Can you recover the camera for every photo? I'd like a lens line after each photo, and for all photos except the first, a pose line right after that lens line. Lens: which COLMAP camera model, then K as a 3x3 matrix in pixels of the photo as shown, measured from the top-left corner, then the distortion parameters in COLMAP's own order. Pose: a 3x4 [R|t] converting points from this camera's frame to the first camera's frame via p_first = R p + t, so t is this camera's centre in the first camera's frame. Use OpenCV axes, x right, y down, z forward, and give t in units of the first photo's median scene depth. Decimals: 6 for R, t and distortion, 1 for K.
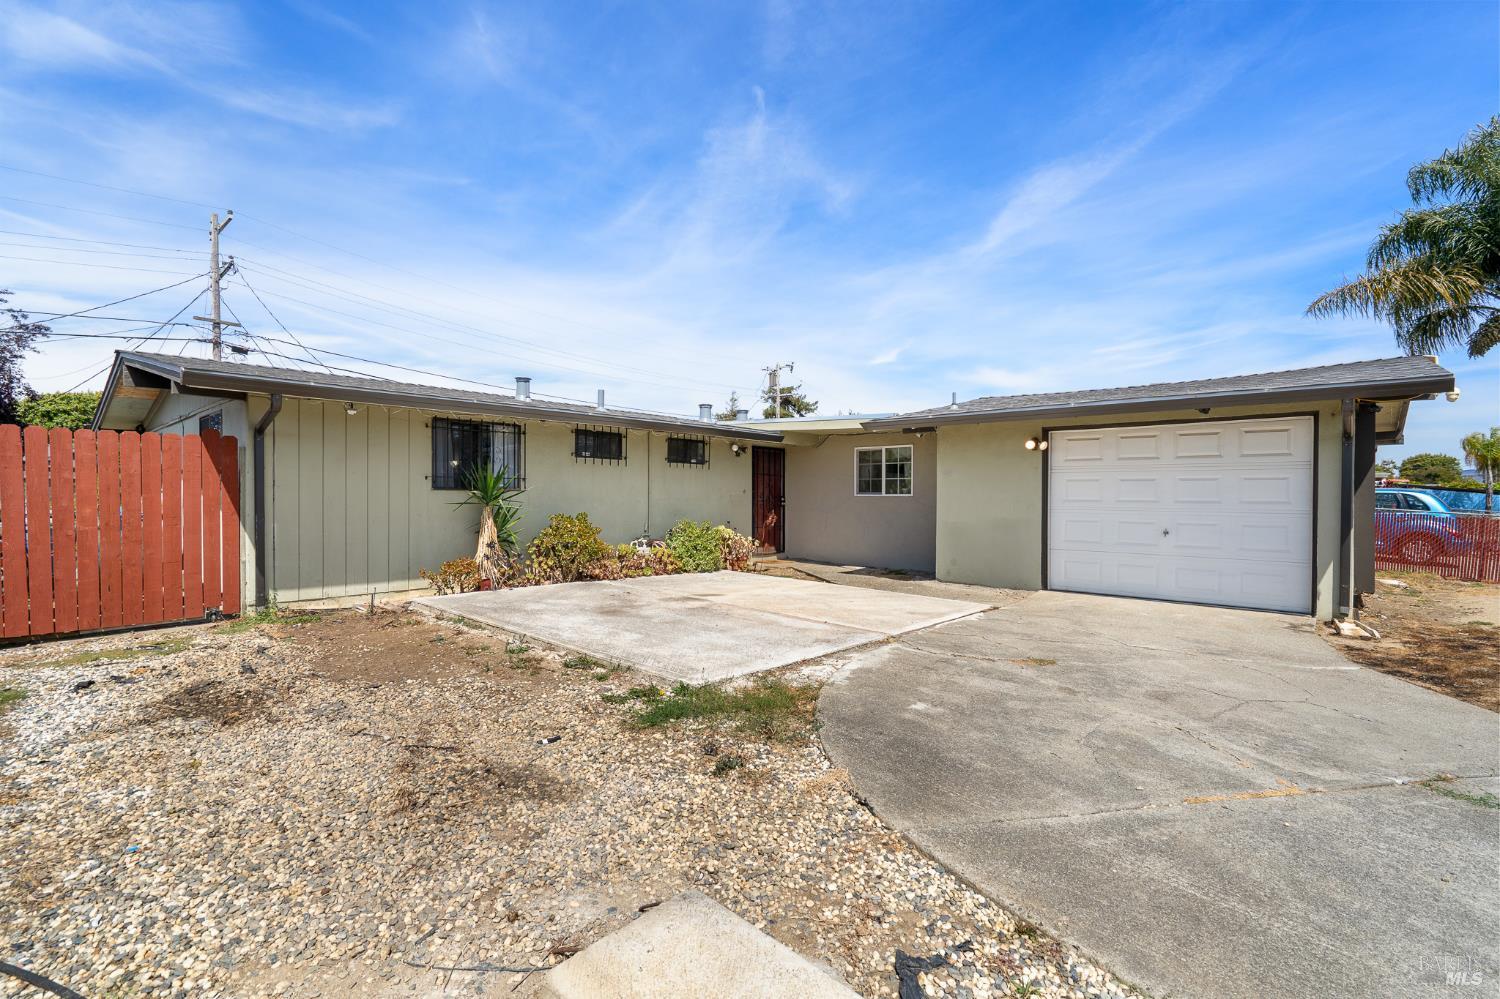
lens RADIAL K [[678.2, 0, 748.6], [0, 678.2, 501.9], [0, 0, 1]] dist [-0.004107, 0.003214]
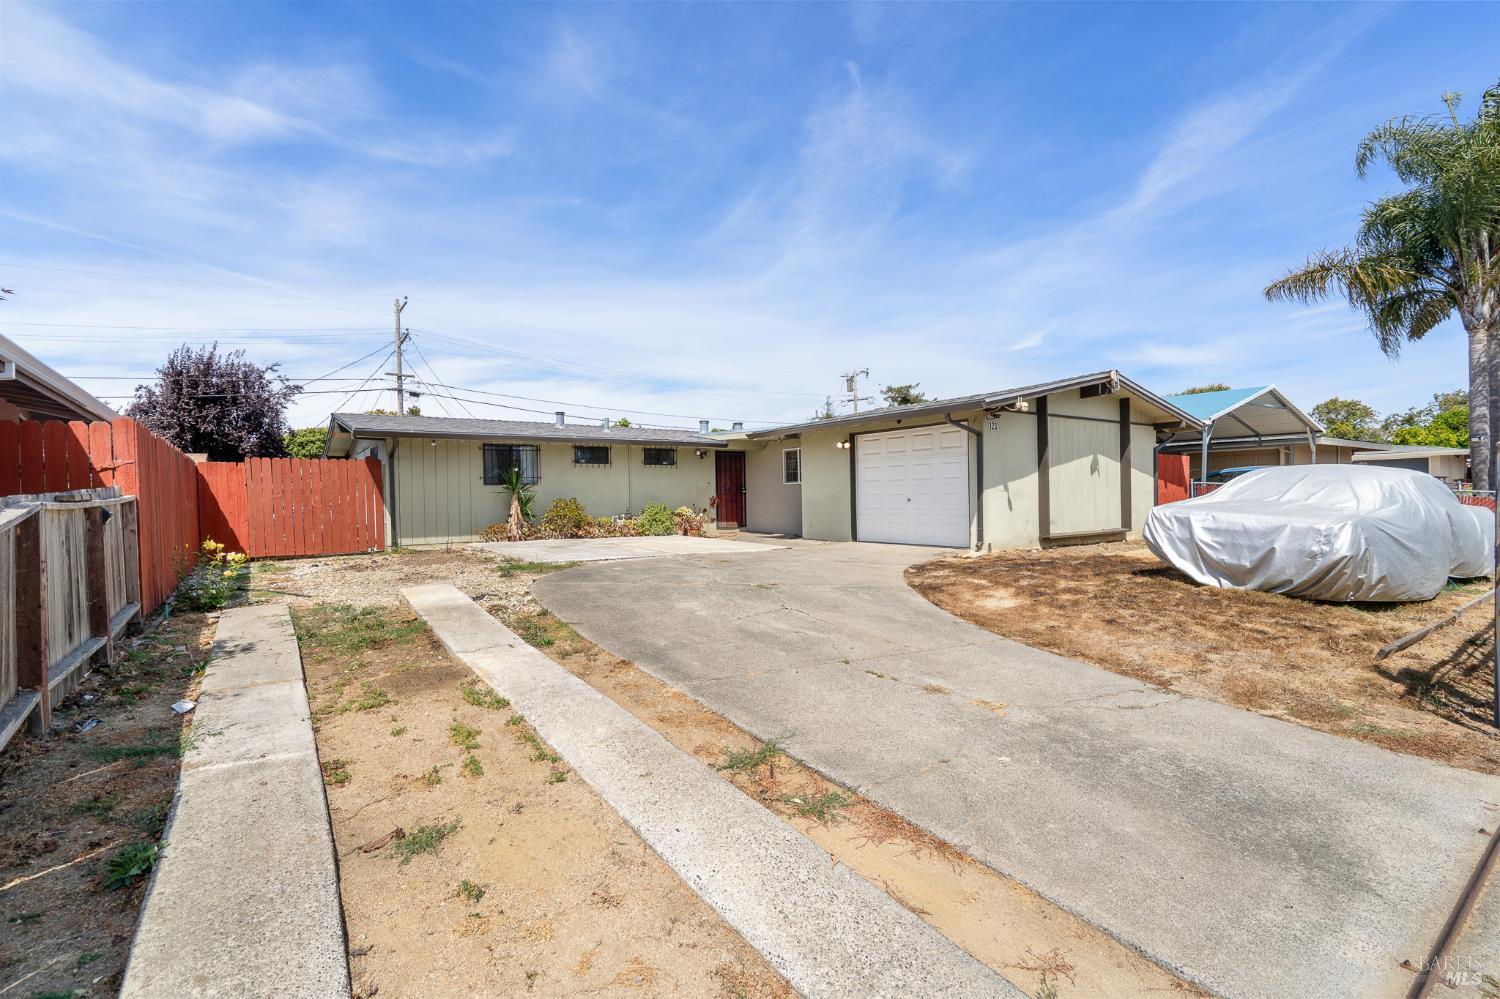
lens RADIAL K [[678.2, 0, 751.5], [0, 678.2, 499.1], [0, 0, 1]] dist [-0.004107, 0.003214]
pose [[0.976217, -0.022853, -0.215587, 0.483354], [0.021814, 0.999736, -0.007200, 0.037994], [0.215695, 0.002326, 0.976458, -0.464375]]
